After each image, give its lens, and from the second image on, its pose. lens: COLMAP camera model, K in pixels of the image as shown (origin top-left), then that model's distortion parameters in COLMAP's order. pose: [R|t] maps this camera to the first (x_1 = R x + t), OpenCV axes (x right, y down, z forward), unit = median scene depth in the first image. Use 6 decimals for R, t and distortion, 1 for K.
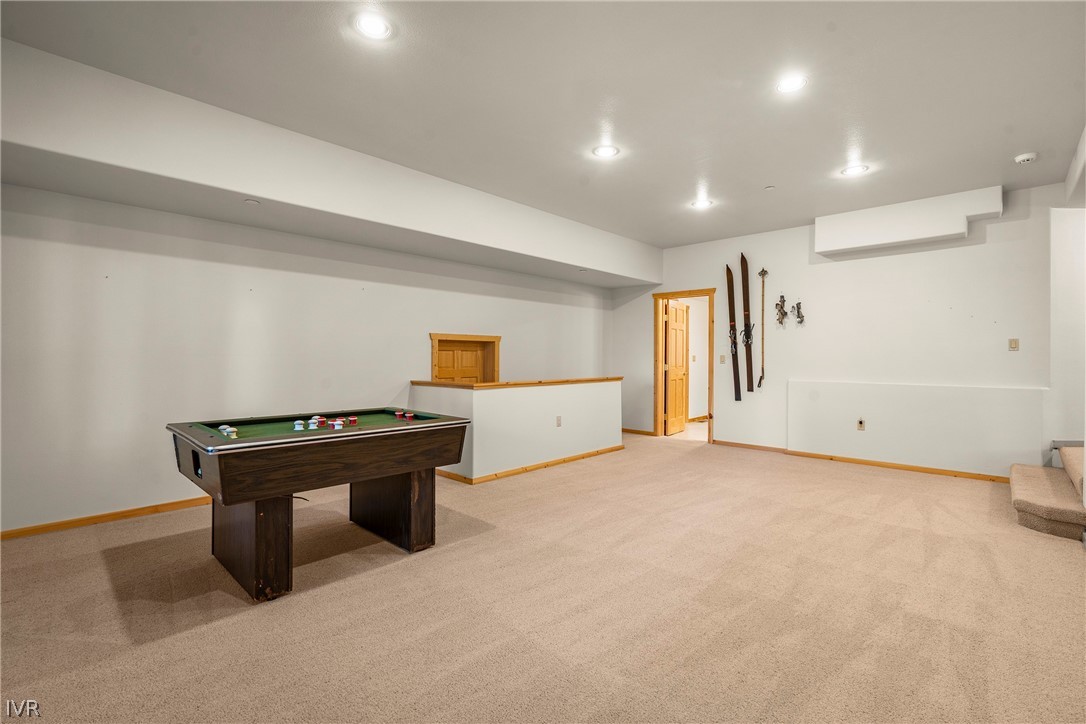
lens RADIAL K [[492.1, 0, 534.6], [0, 492.1, 357.1], [0, 0, 1]] dist [-0.003327, -0.000018]
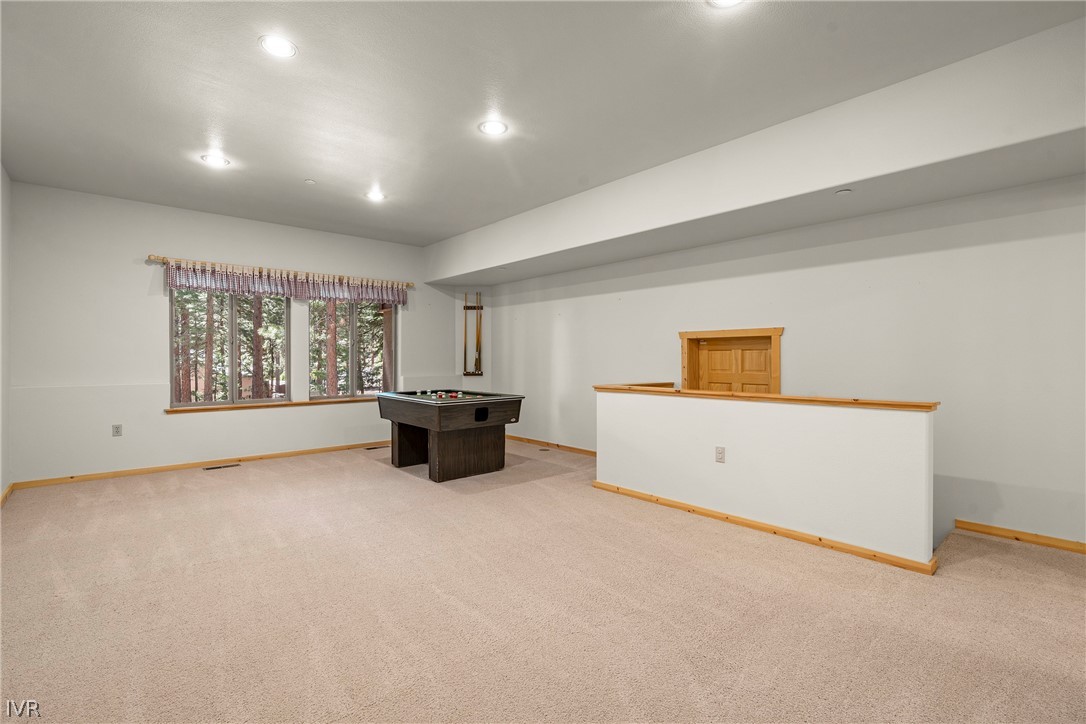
lens RADIAL K [[492.1, 0, 538.8], [0, 492.1, 357.7], [0, 0, 1]] dist [-0.003327, -0.000018]
pose [[-0.087572, -0.000744, -0.996158, 0.702291], [0.006772, 0.999976, -0.001342, -0.001322], [0.996135, -0.006863, -0.087565, 0.783618]]
